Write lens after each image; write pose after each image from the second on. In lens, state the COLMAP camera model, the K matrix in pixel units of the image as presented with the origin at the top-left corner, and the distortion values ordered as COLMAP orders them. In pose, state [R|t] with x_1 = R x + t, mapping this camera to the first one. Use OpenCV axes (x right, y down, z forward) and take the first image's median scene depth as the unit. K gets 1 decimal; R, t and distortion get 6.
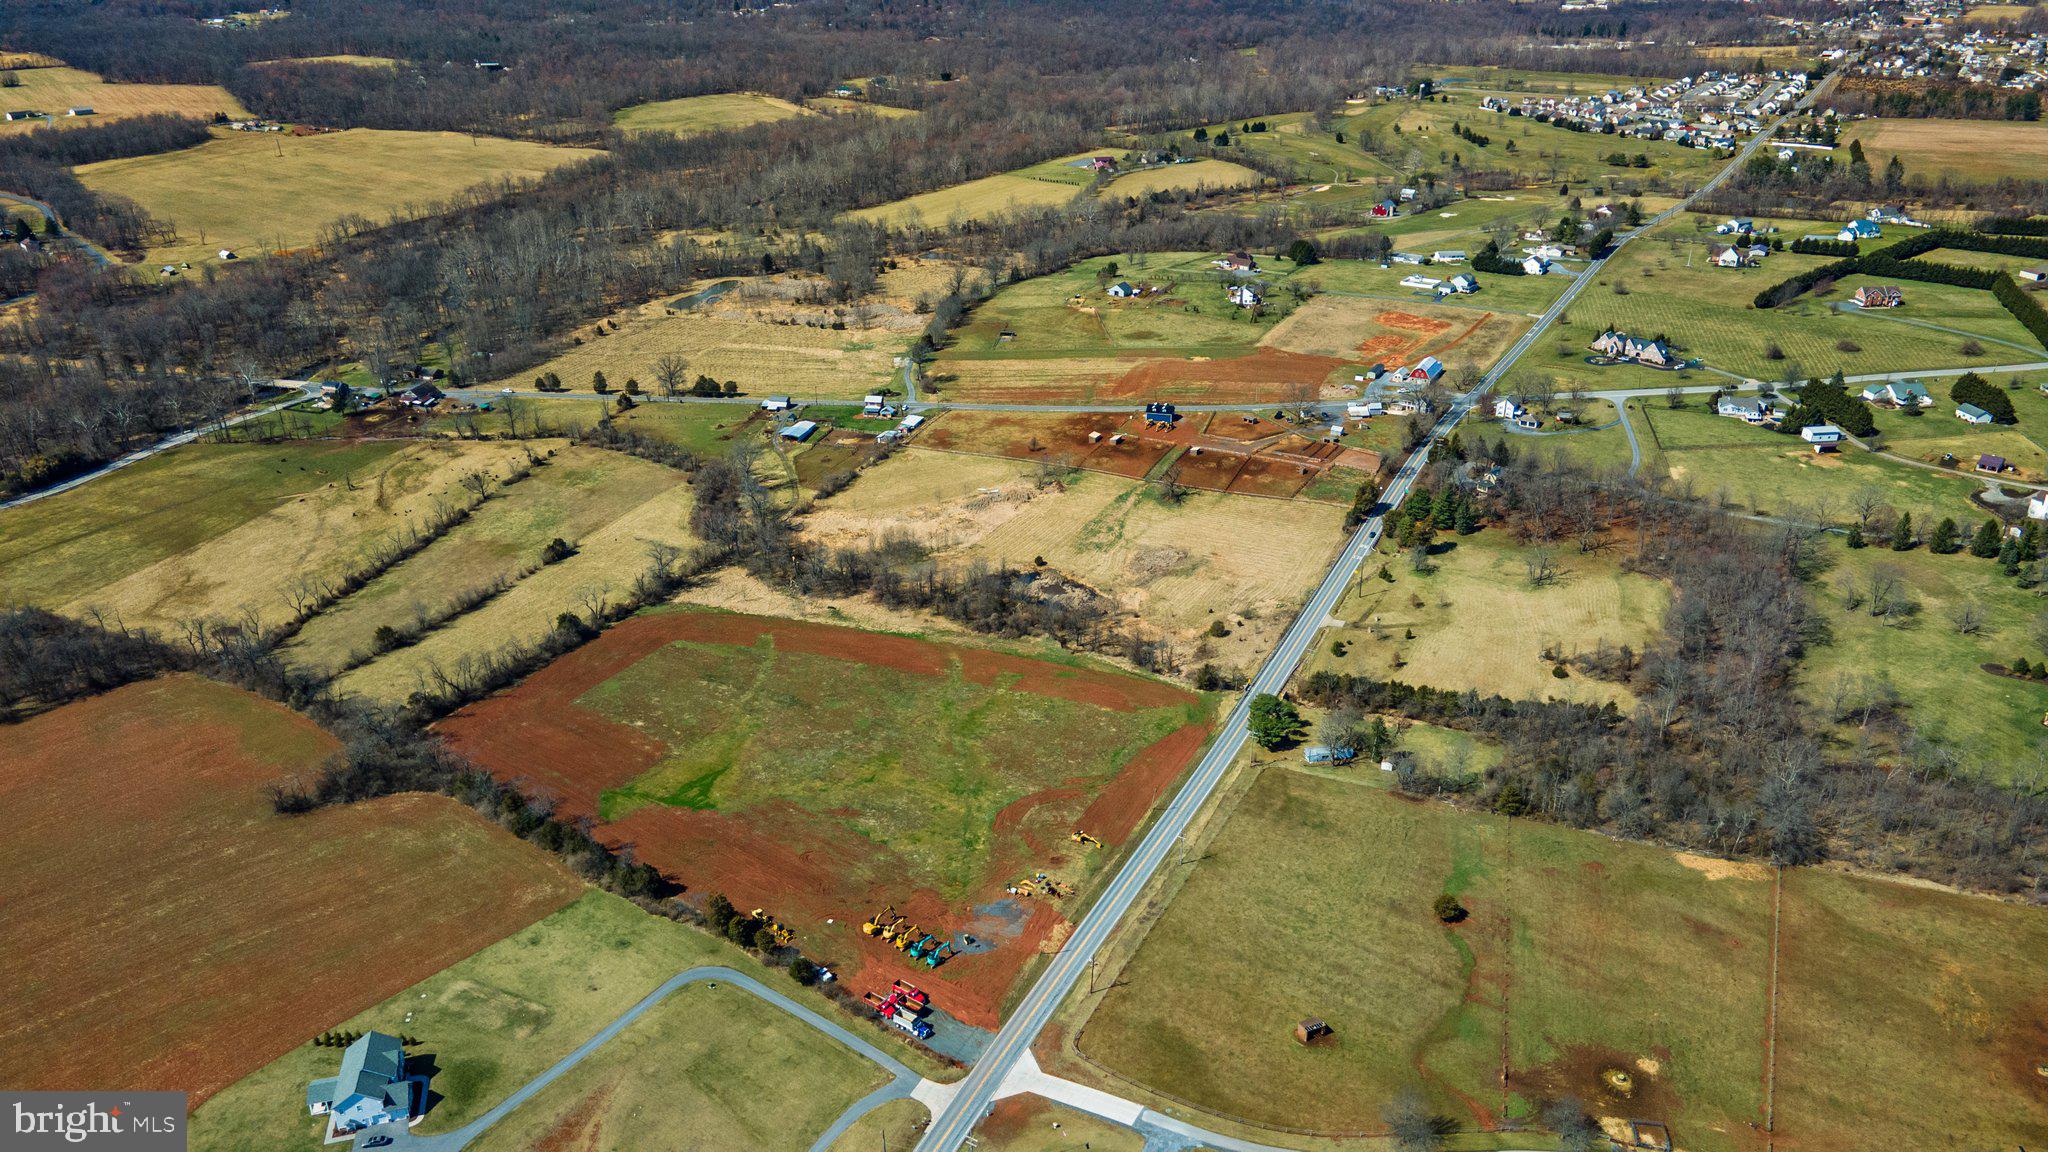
lens RADIAL K [[1484.4, 0, 1050.7], [0, 1484.4, 575.5], [0, 0, 1]] dist [0.037465, 0.002616]
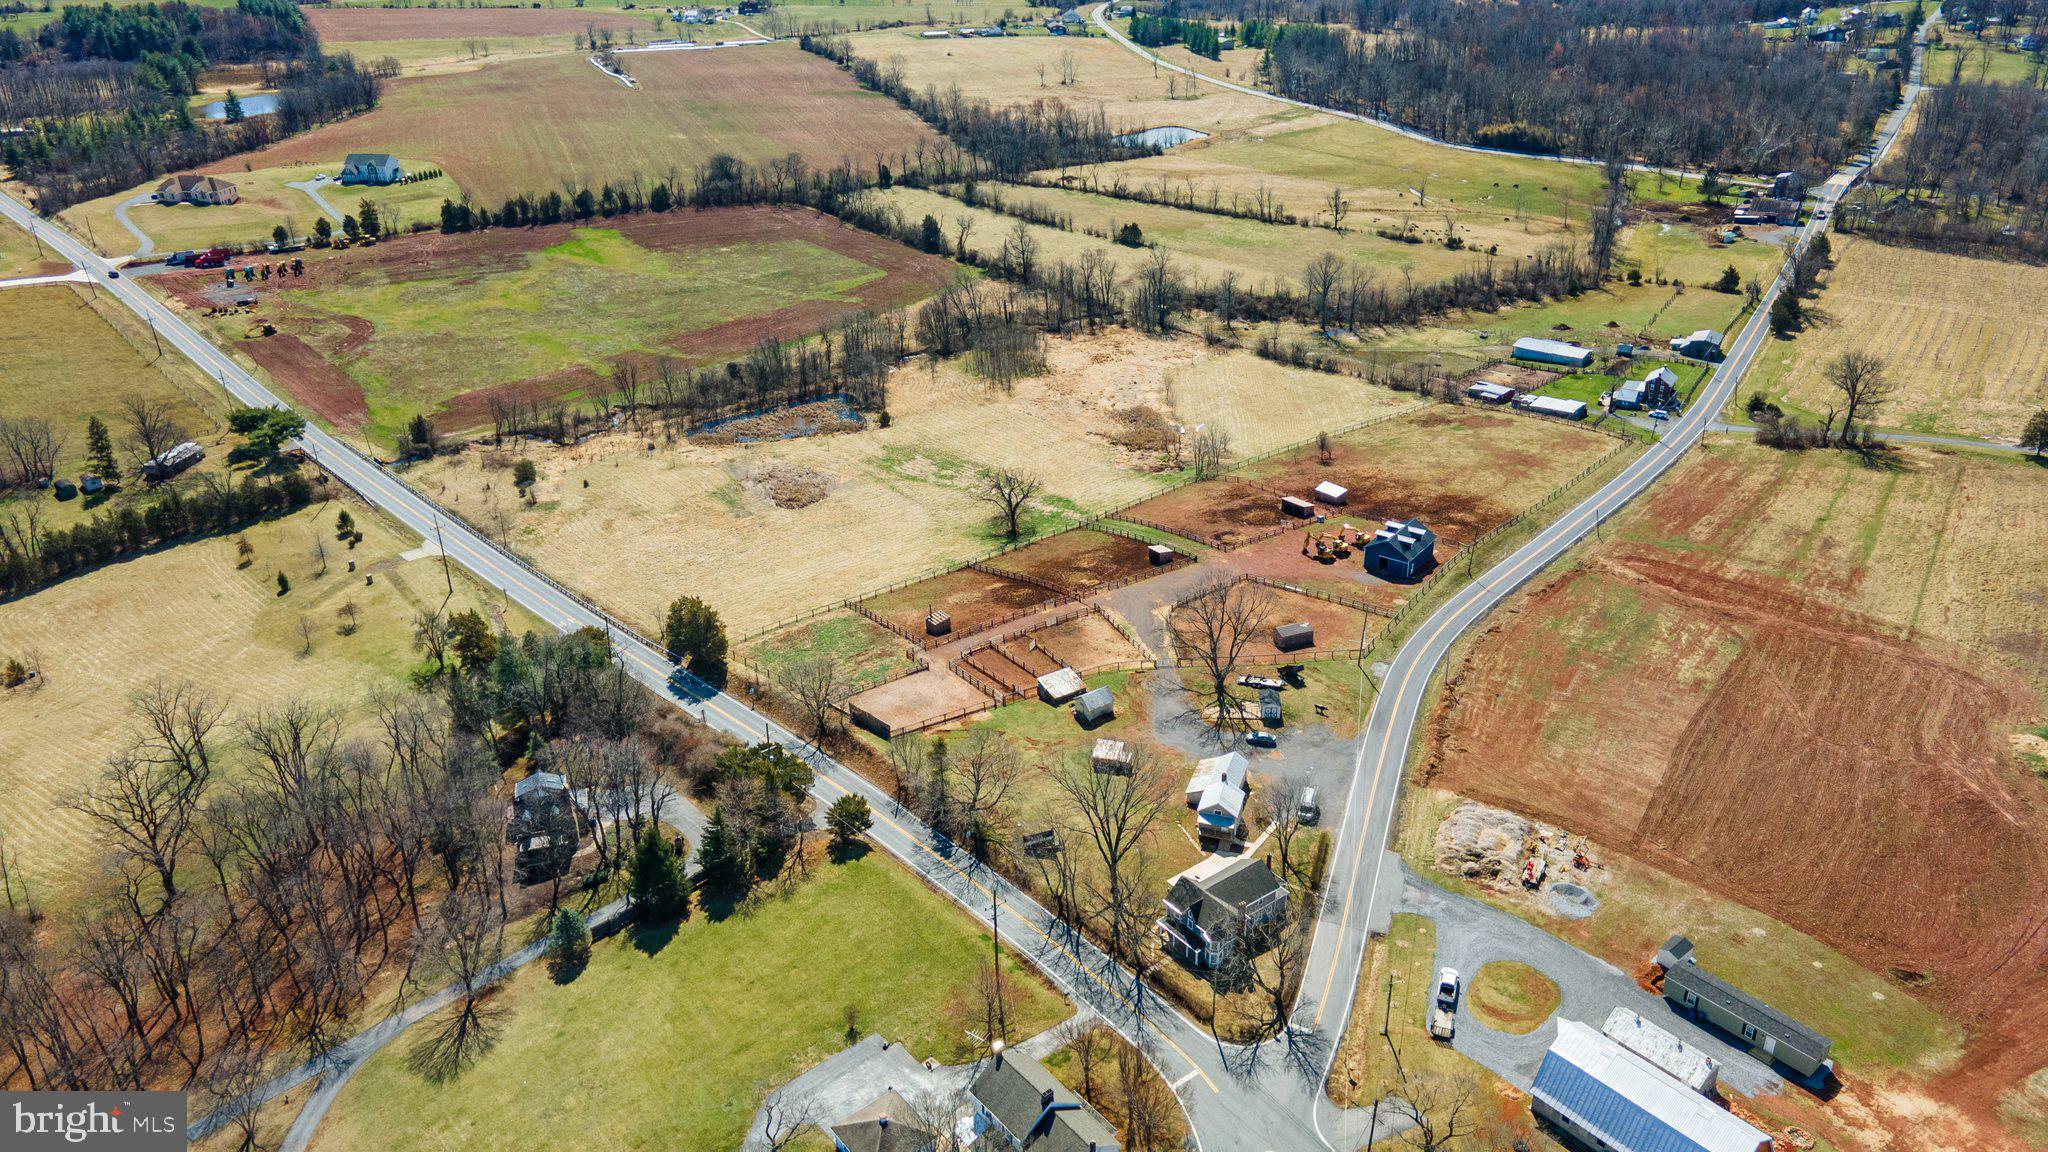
lens RADIAL K [[1484.4, 0, 1050.7], [0, 1484.4, 575.5], [0, 0, 1]] dist [0.037465, 0.002616]
pose [[-0.373787, 0.426595, -0.823589, 0.487277], [-0.378765, 0.740335, 0.555375, -0.319788], [0.846652, 0.519539, -0.115148, 1.057822]]
